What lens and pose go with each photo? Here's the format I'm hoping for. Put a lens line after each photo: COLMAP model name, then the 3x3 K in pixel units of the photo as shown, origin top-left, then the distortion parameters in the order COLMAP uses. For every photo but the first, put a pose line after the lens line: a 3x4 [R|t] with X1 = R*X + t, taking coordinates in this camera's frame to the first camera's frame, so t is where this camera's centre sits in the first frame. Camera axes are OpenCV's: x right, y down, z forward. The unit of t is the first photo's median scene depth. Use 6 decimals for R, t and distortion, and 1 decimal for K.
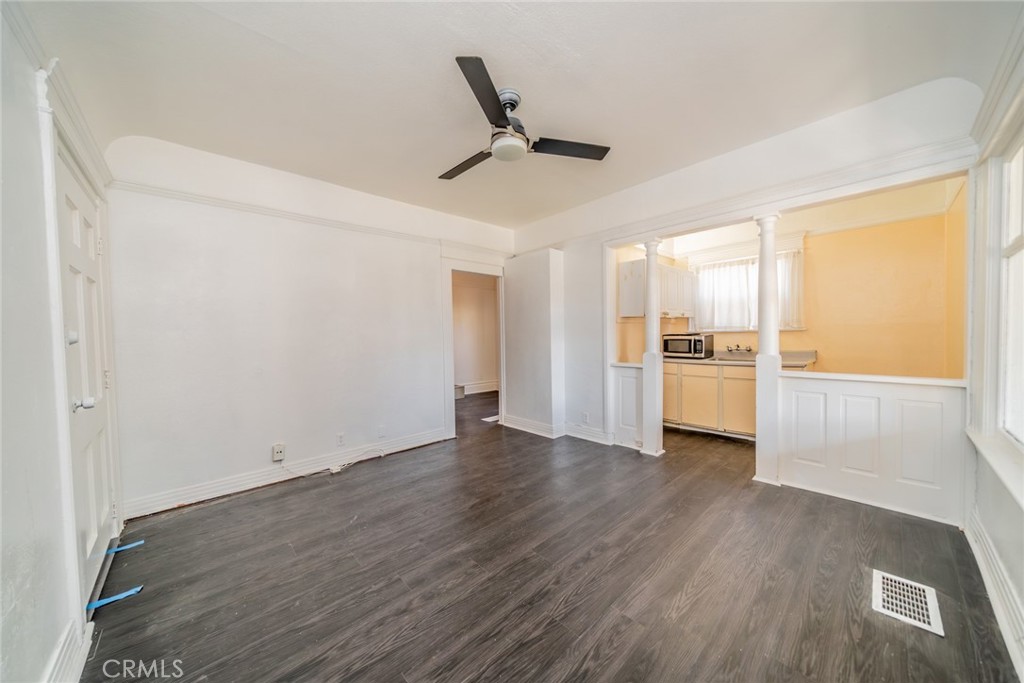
lens RADIAL K [[360.9, 0, 512.0], [0, 360.9, 341.5], [0, 0, 1]] dist [-0.016838, -0.000011]
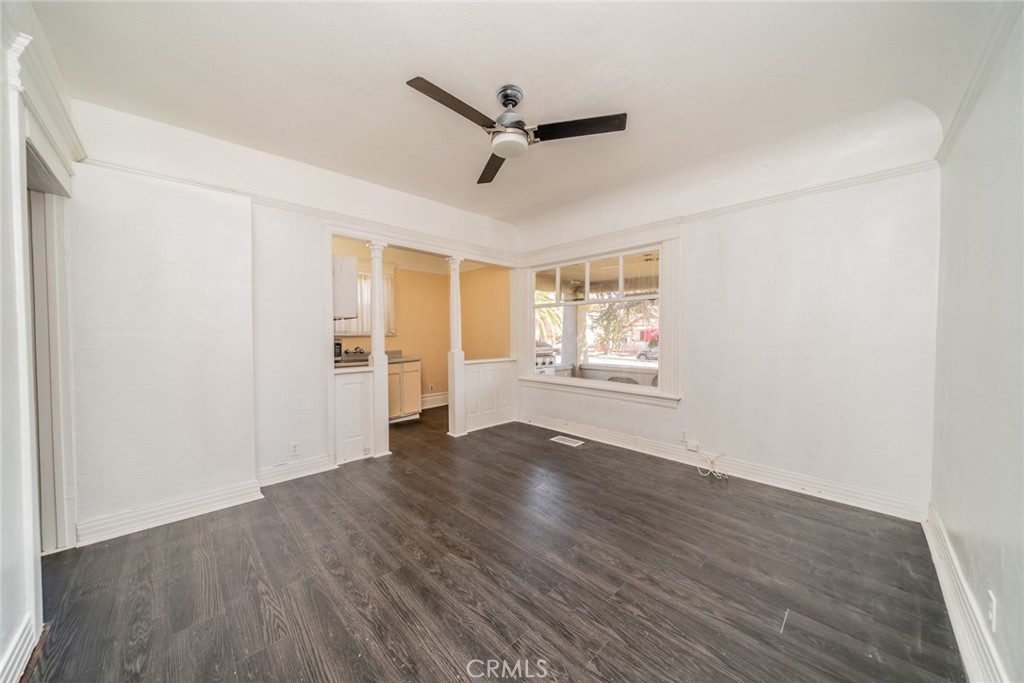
lens RADIAL K [[334.1, 0, 533.6], [0, 334.1, 346.3], [0, 0, 1]] dist [-0.001772, -0.000084]
pose [[-0.057677, -0.017622, 0.998180, -0.838134], [0.021055, 0.999600, 0.018864, -0.005489], [-0.998113, 0.022105, -0.057283, 0.900563]]
